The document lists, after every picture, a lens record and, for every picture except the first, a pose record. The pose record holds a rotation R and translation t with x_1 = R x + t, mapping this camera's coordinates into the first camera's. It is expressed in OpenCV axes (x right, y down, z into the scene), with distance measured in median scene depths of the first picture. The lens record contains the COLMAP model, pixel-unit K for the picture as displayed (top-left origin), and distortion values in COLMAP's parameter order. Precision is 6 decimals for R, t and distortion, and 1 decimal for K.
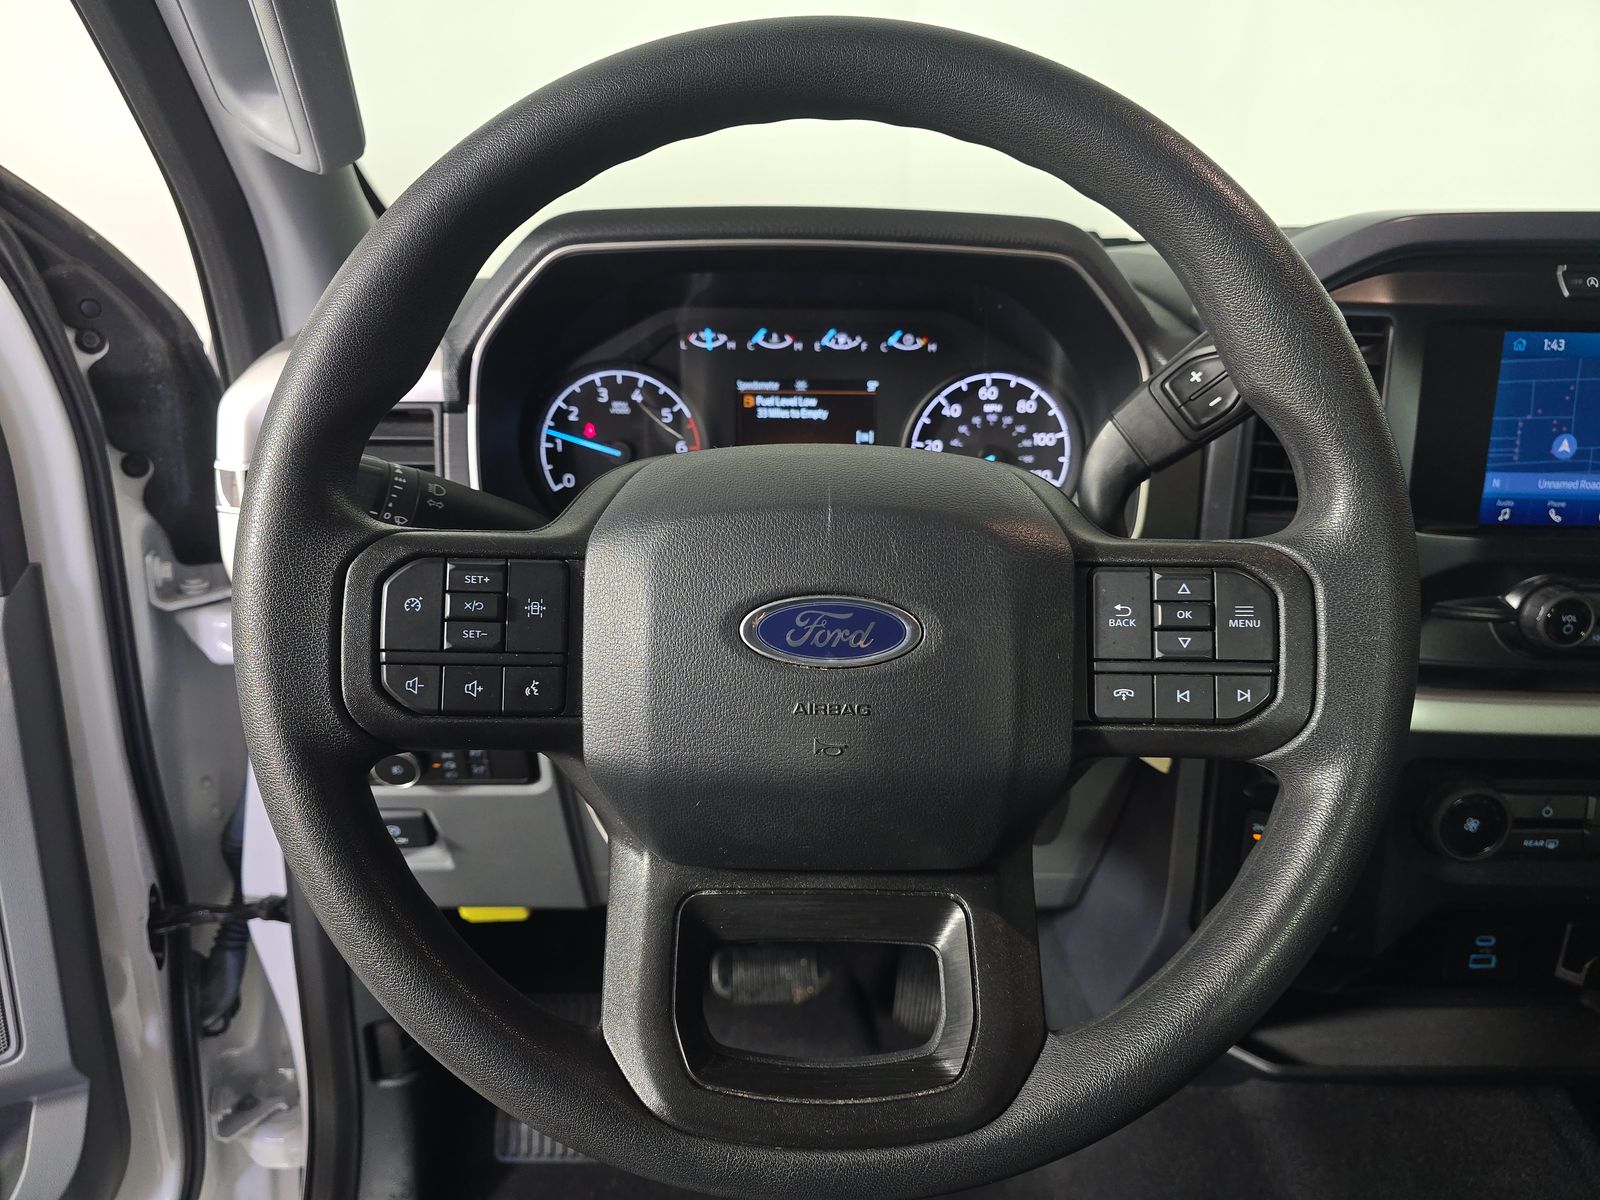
lens RADIAL K [[1099.8, 0, 787.0], [0, 1099.8, 594.0], [0, 0, 1]] dist [0.025374, -0.035080]
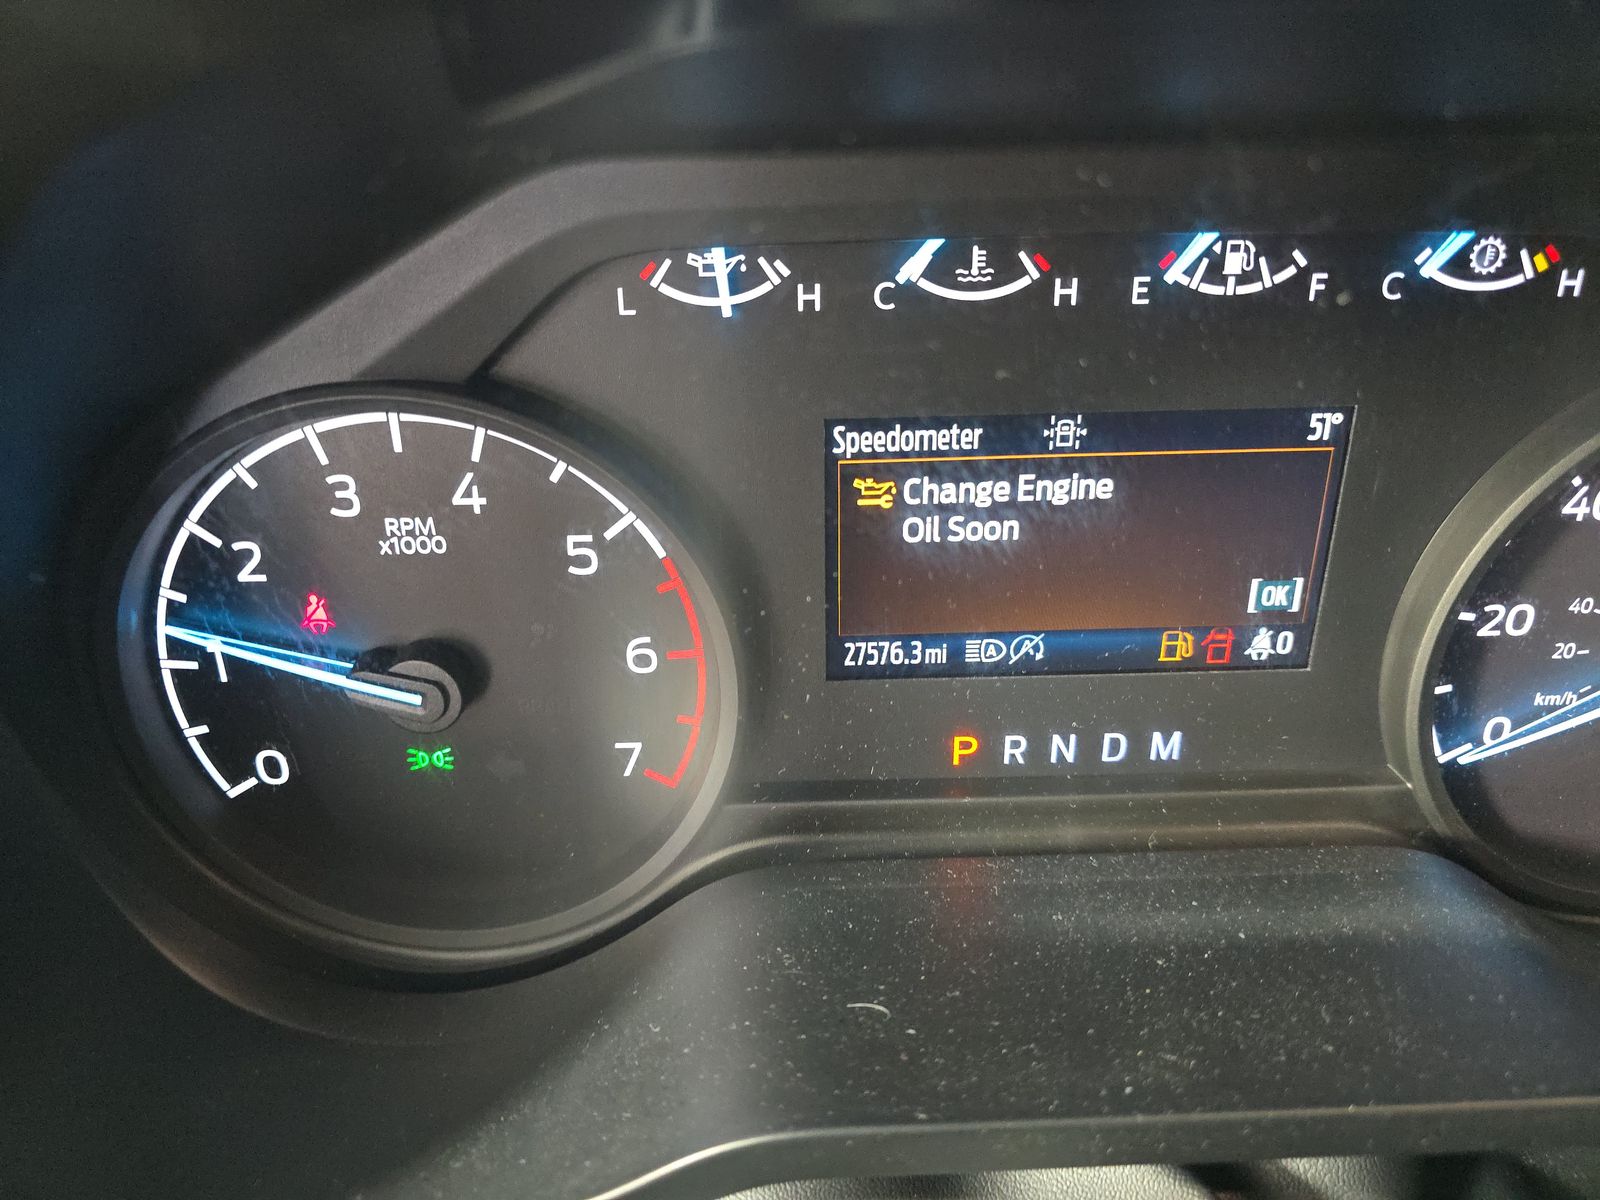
lens RADIAL K [[1099.8, 0, 798.8], [0, 1099.8, 596.1], [0, 0, 1]] dist [0.025374, -0.035080]
pose [[0.999397, -0.034539, 0.003606, -0.057795], [0.033584, 0.987706, 0.152676, -0.200698], [-0.008834, -0.152463, 0.988270, 0.748058]]
